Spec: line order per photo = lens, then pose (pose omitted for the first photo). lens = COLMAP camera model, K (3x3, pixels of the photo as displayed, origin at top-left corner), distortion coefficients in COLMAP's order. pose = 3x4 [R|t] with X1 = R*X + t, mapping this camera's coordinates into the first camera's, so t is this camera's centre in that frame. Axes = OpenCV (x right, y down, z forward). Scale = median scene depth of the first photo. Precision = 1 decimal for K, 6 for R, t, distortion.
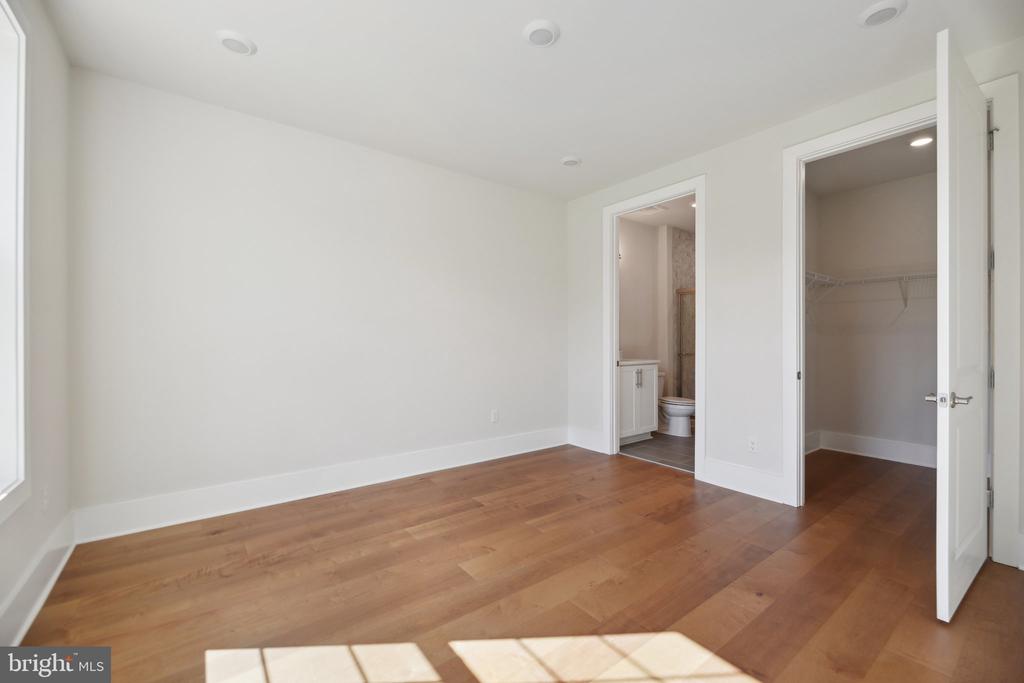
lens RADIAL K [[417.8, 0, 516.5], [0, 417.8, 340.8], [0, 0, 1]] dist [0.000099, -0.003116]
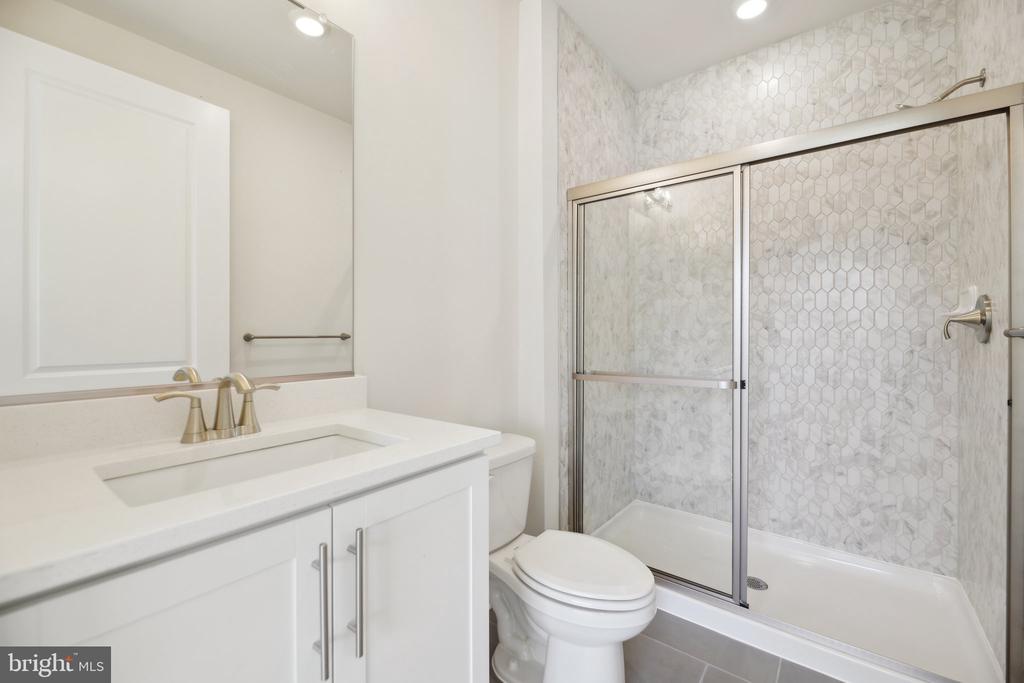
lens RADIAL K [[417.8, 0, 510.8], [0, 417.8, 340.3], [0, 0, 1]] dist [0.000099, -0.003116]
pose [[0.967835, -0.000347, 0.251584, 0.247883], [-0.000086, 0.999999, 0.001709, 0.003054], [-0.251584, -0.001676, 0.967834, 0.671157]]
